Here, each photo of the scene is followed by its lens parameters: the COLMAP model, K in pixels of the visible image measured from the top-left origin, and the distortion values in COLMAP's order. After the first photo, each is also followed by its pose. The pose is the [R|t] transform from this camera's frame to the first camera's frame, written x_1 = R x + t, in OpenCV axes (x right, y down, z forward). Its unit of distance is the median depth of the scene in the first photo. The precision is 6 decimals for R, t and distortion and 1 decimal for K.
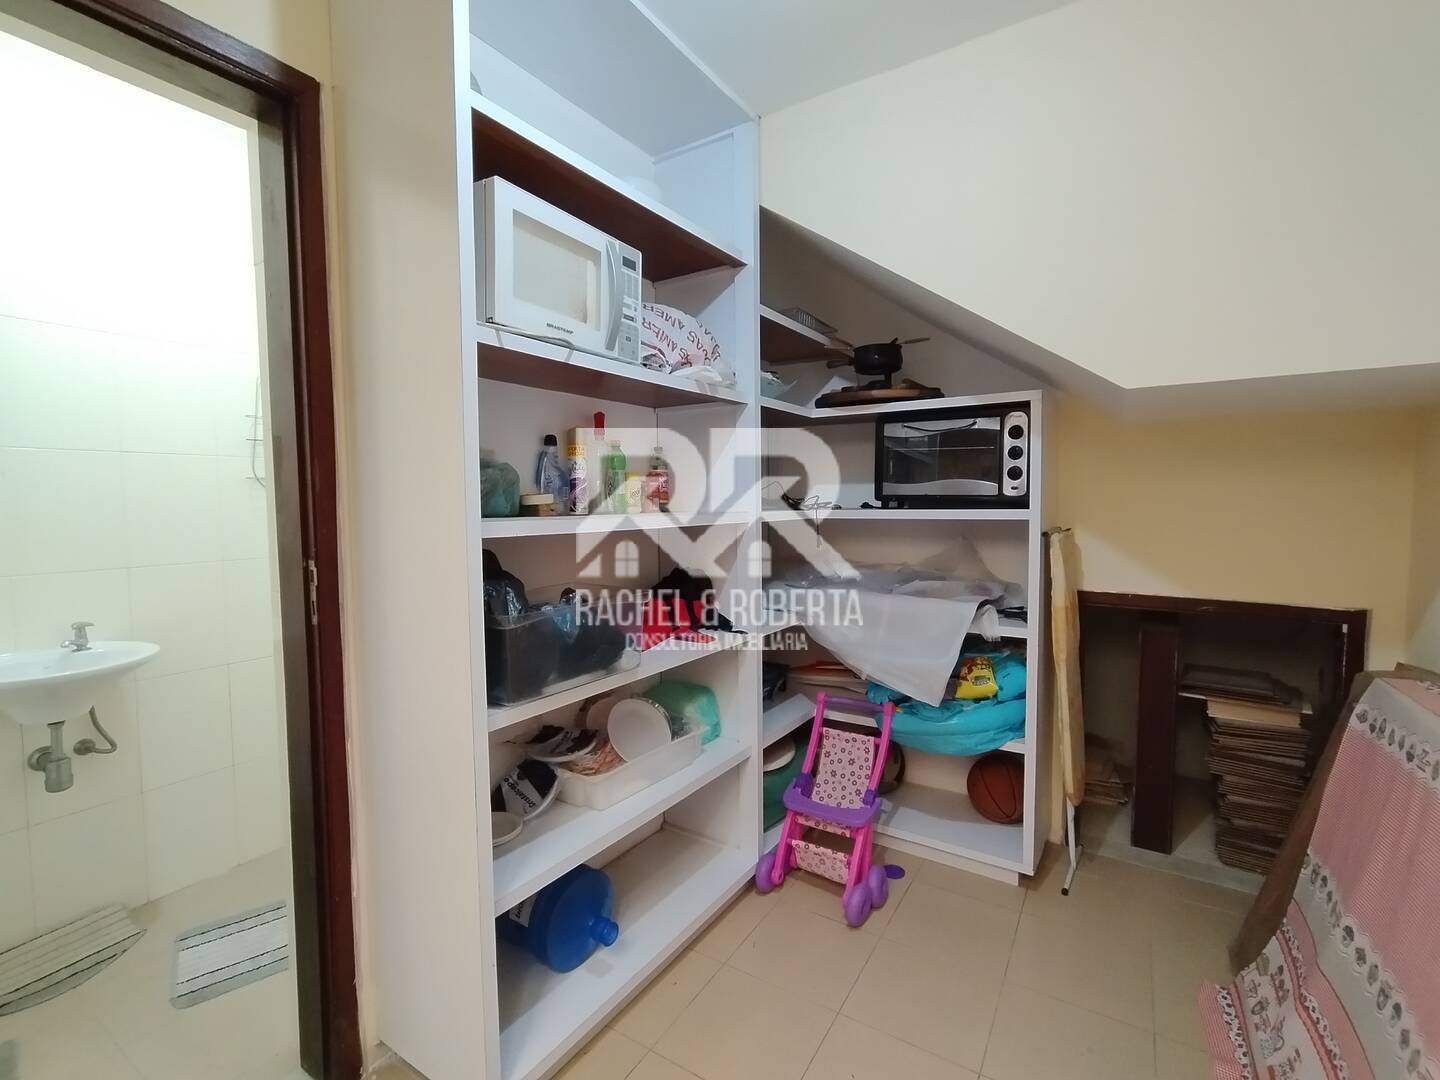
lens RADIAL K [[659.0, 0, 724.5], [0, 659.0, 539.7], [0, 0, 1]] dist [-0.006788, 0.006408]
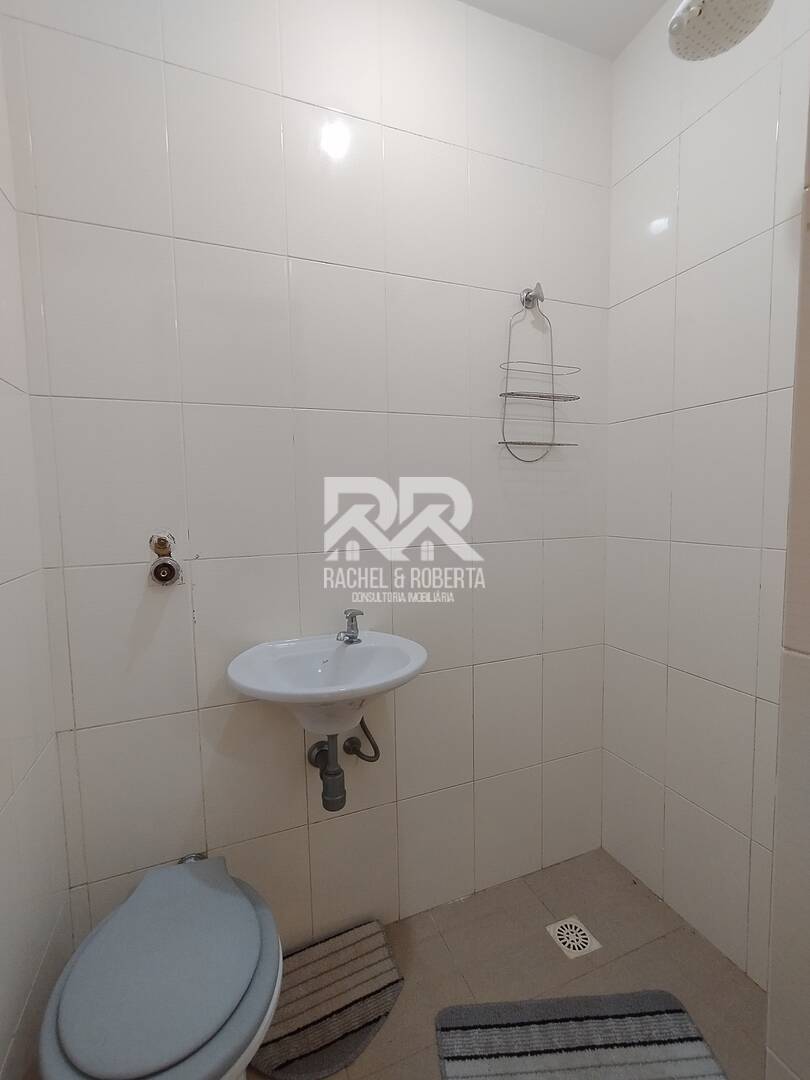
lens RADIAL K [[494.2, 0, 404.3], [0, 494.2, 539.0], [0, 0, 1]] dist [-0.006788, 0.006408]
pose [[0.811846, 0.044665, -0.582161, -0.546696], [-0.022142, 0.998708, 0.045746, -0.000423], [0.583452, -0.024248, 0.811786, 0.513085]]
